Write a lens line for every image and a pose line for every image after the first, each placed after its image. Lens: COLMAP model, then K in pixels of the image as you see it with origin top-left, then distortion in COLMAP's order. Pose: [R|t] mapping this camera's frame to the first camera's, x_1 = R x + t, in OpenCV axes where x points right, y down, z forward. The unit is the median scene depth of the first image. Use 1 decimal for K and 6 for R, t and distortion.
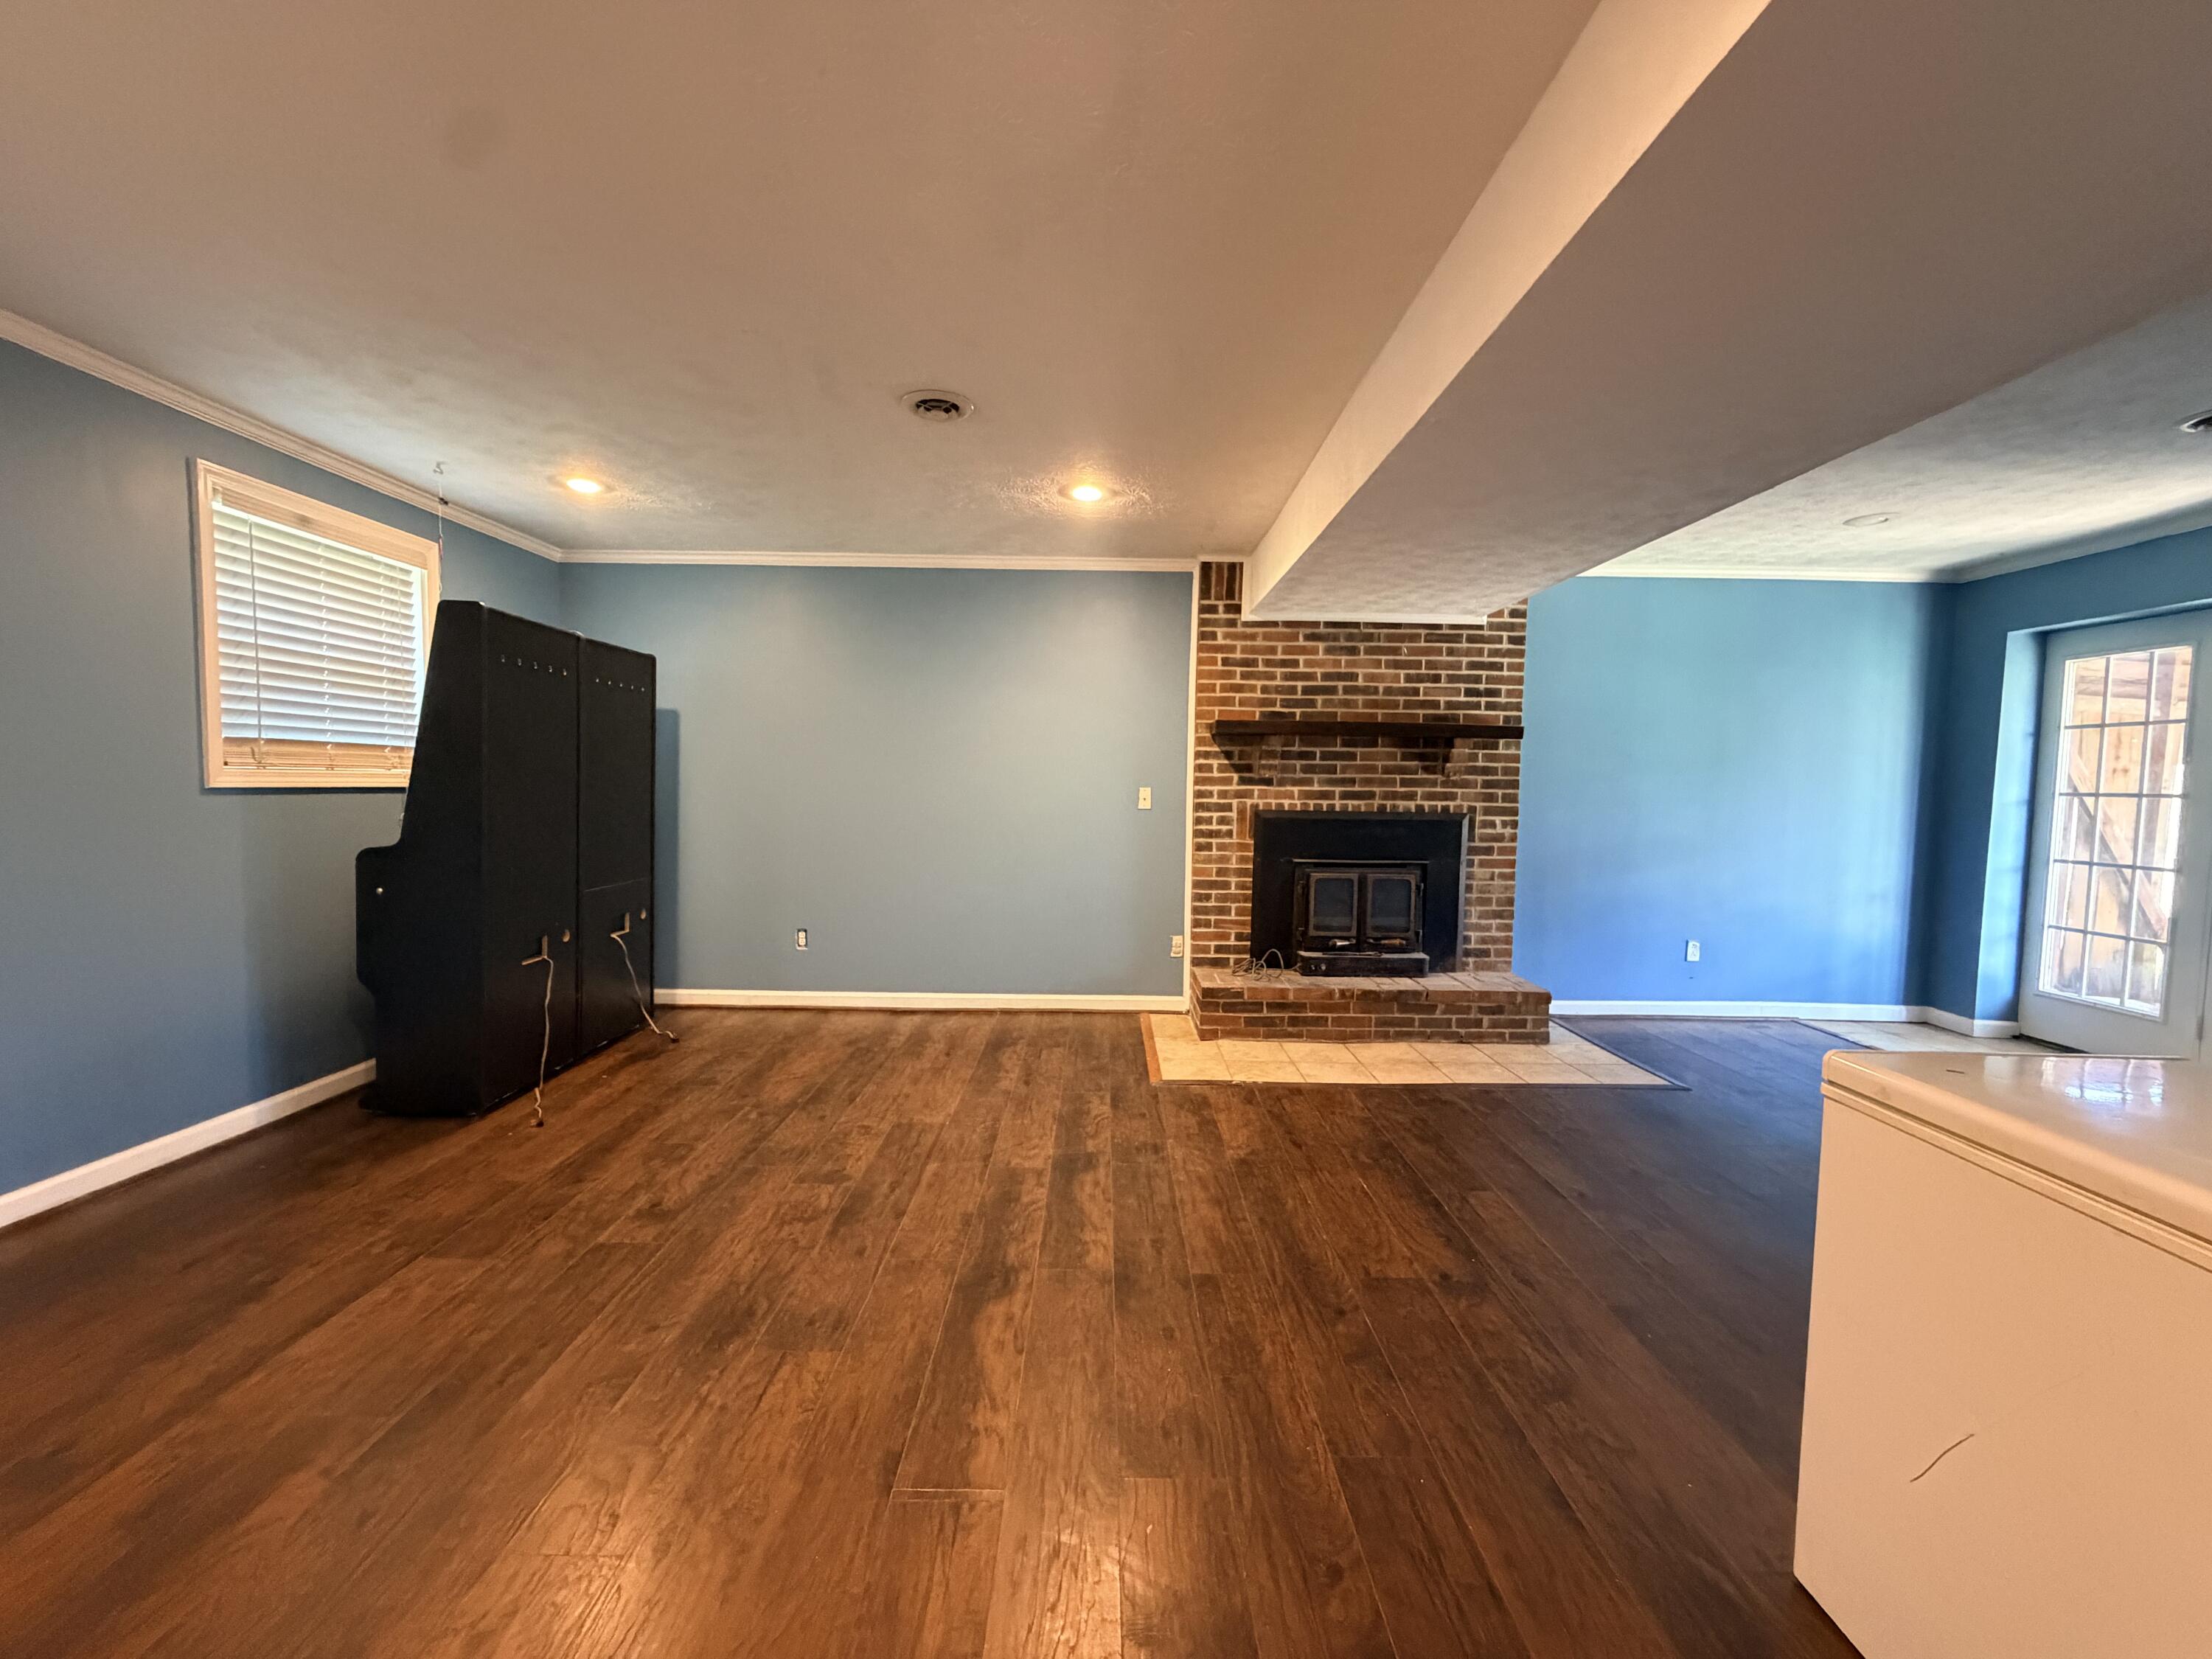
lens RADIAL K [[881.5, 0, 1104.1], [0, 881.5, 827.2], [0, 0, 1]] dist [0.002347, -0.000418]
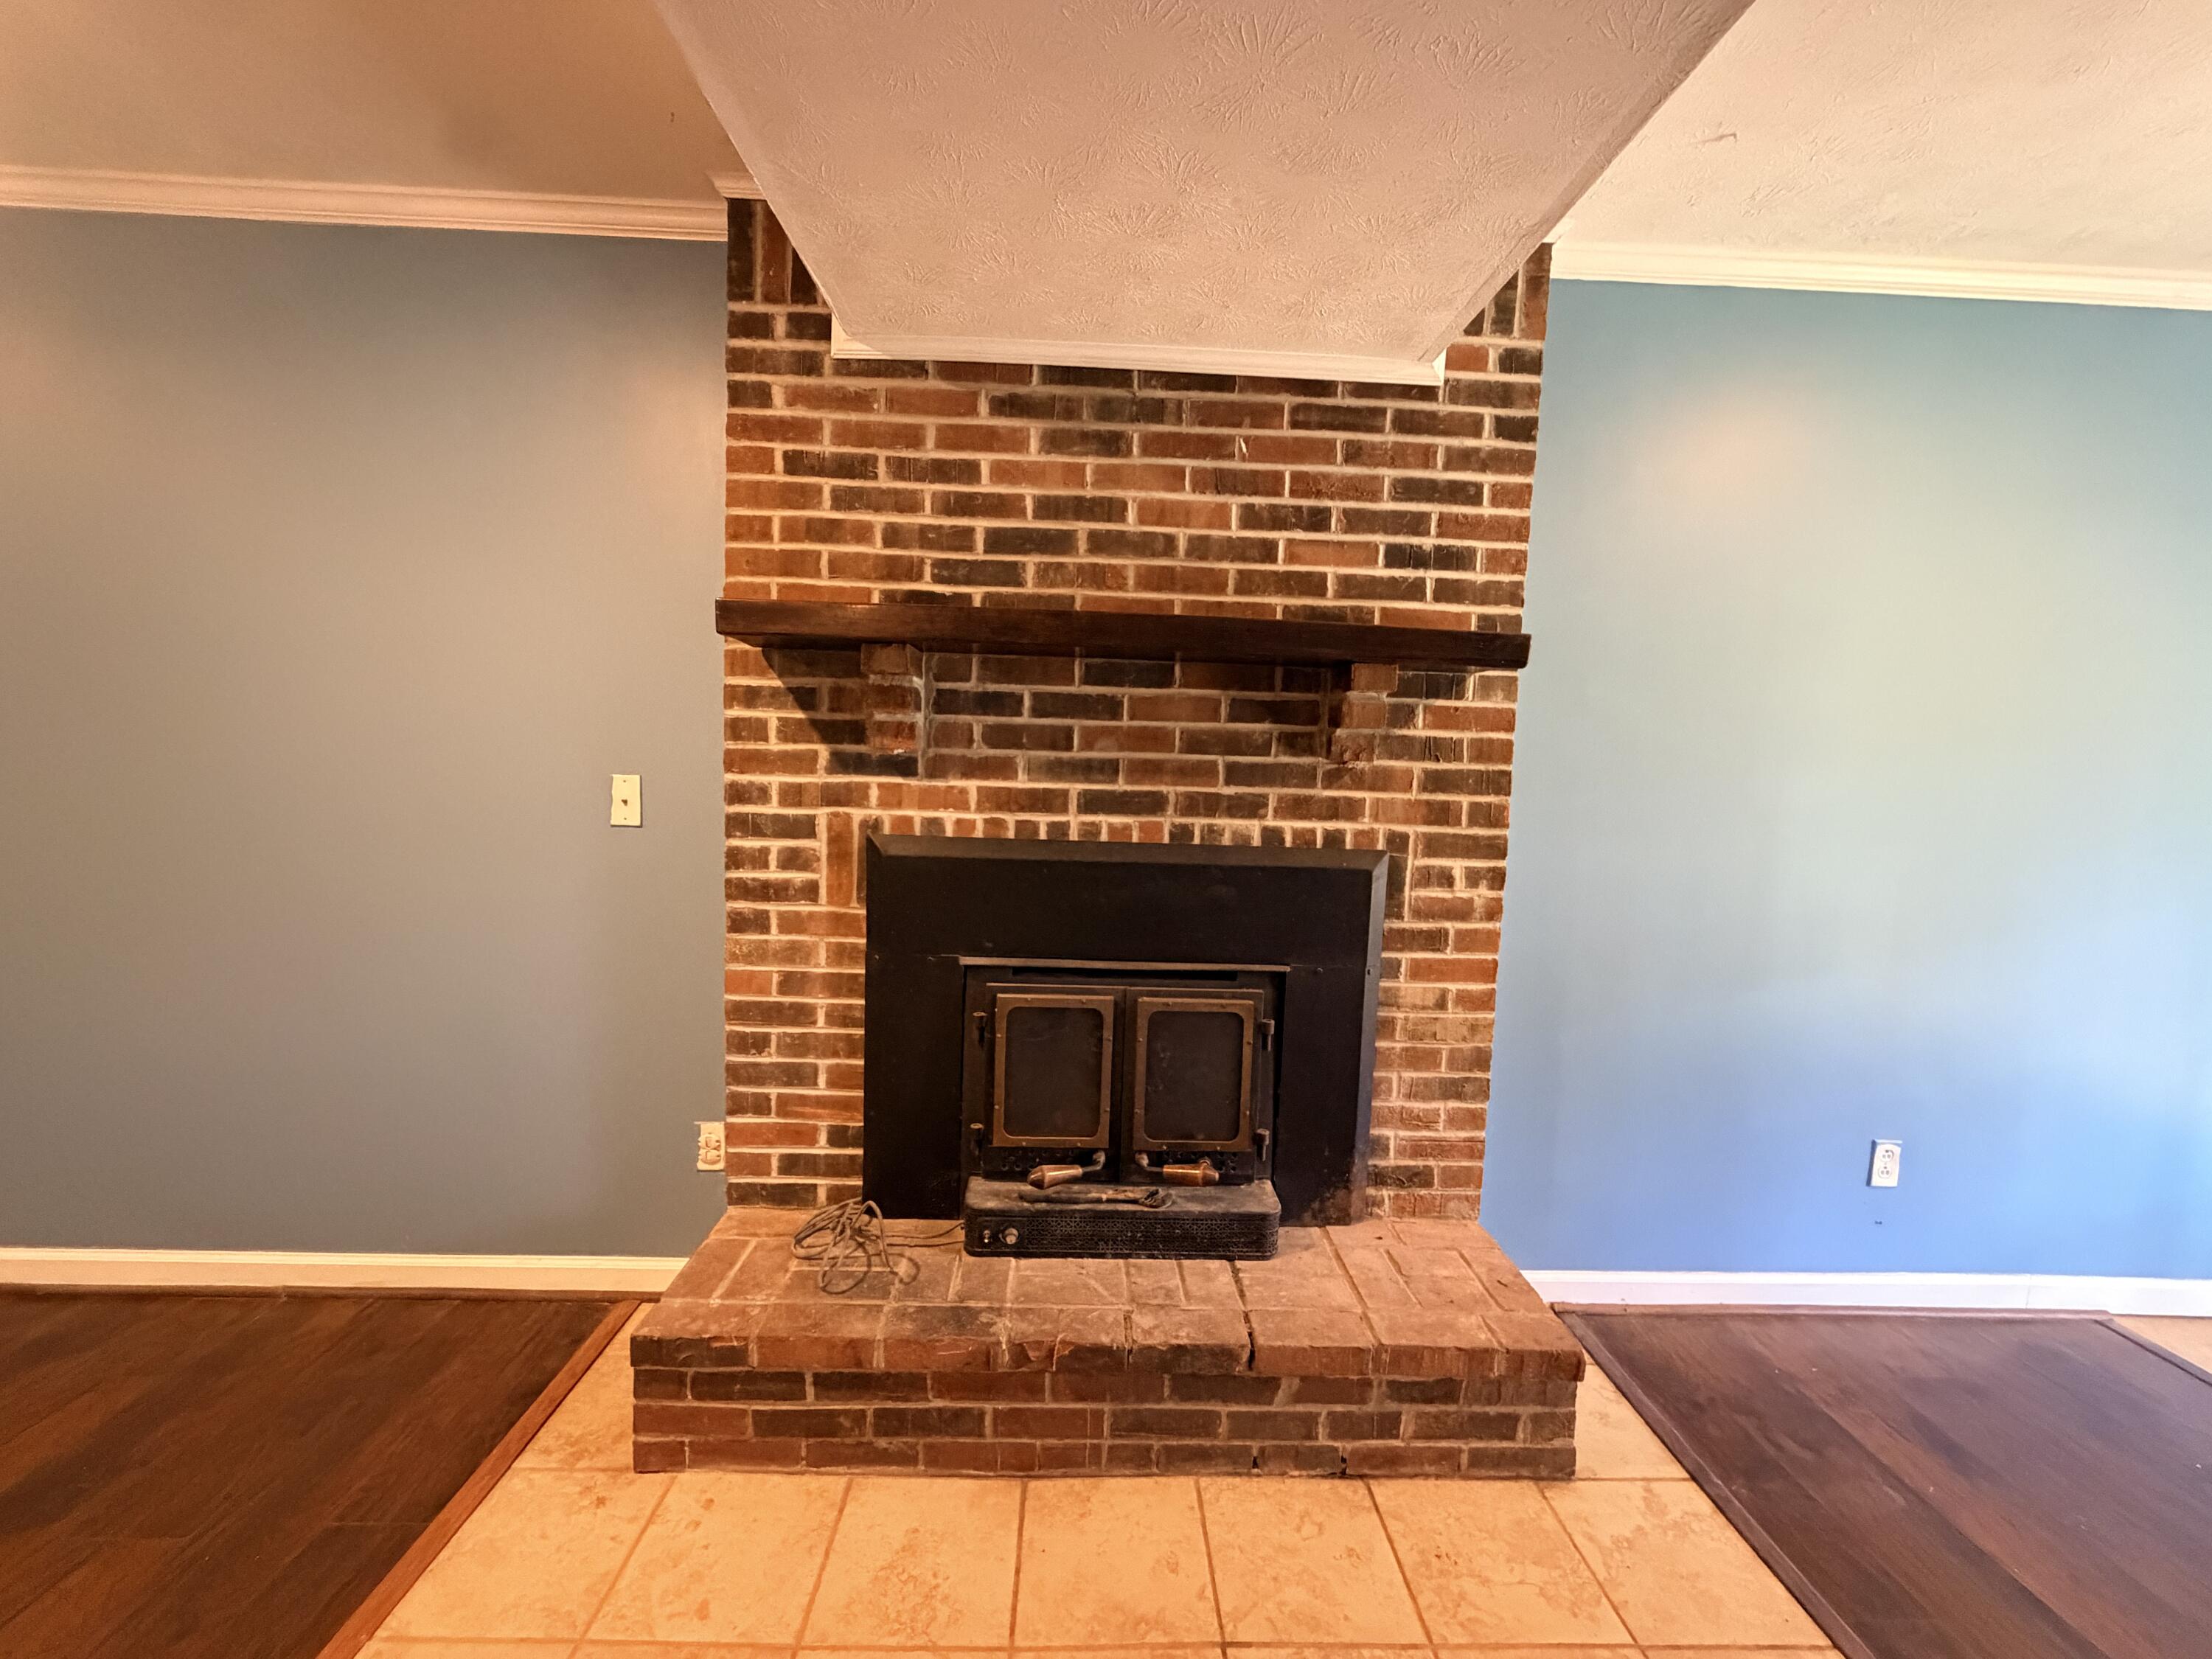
lens RADIAL K [[881.5, 0, 1103.7], [0, 881.5, 829.0], [0, 0, 1]] dist [0.002347, -0.000418]
pose [[0.999531, 0.015918, 0.026152, 0.269875], [-0.016663, 0.999454, 0.028537, -0.035829], [-0.025683, -0.028959, 0.999251, 0.592420]]
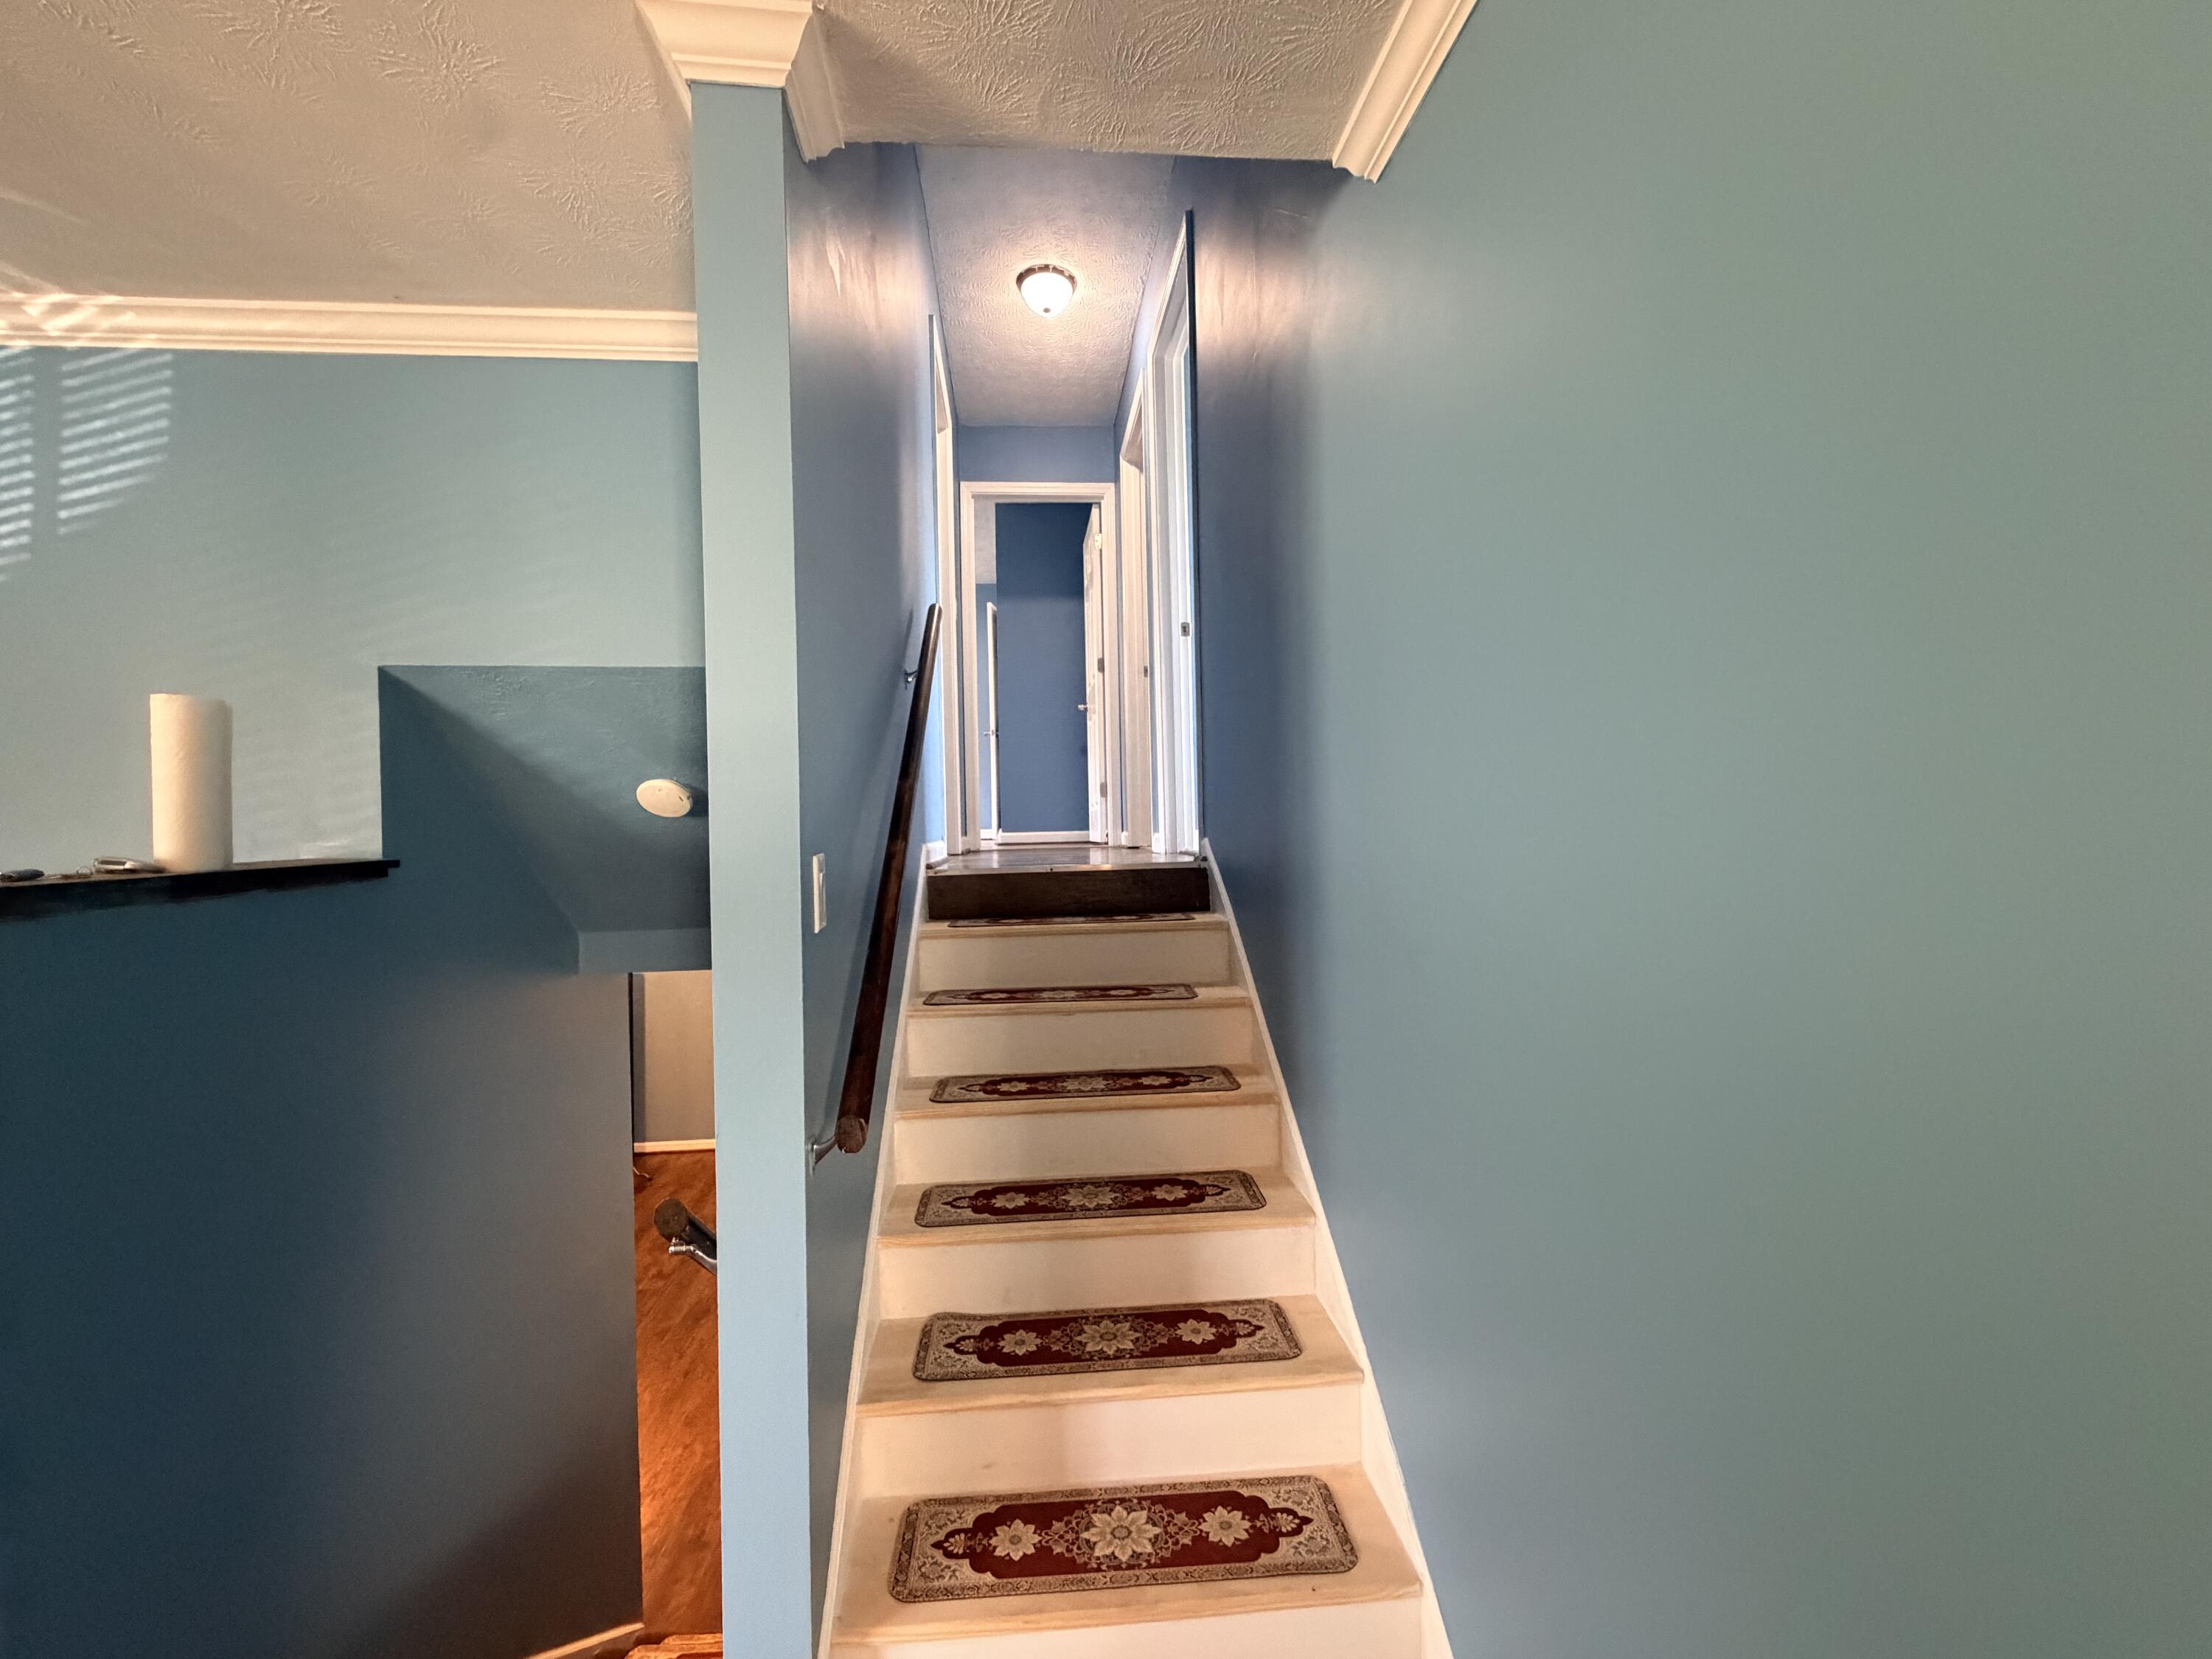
lens RADIAL K [[881.5, 0, 1101.6], [0, 881.5, 819.4], [0, 0, 1]] dist [0.002347, -0.000418]
pose [[0.996310, -0.032038, 0.079627, 0.260588], [0.037176, 0.997264, -0.063900, -0.299415], [-0.077362, 0.066625, 0.994774, -0.782125]]
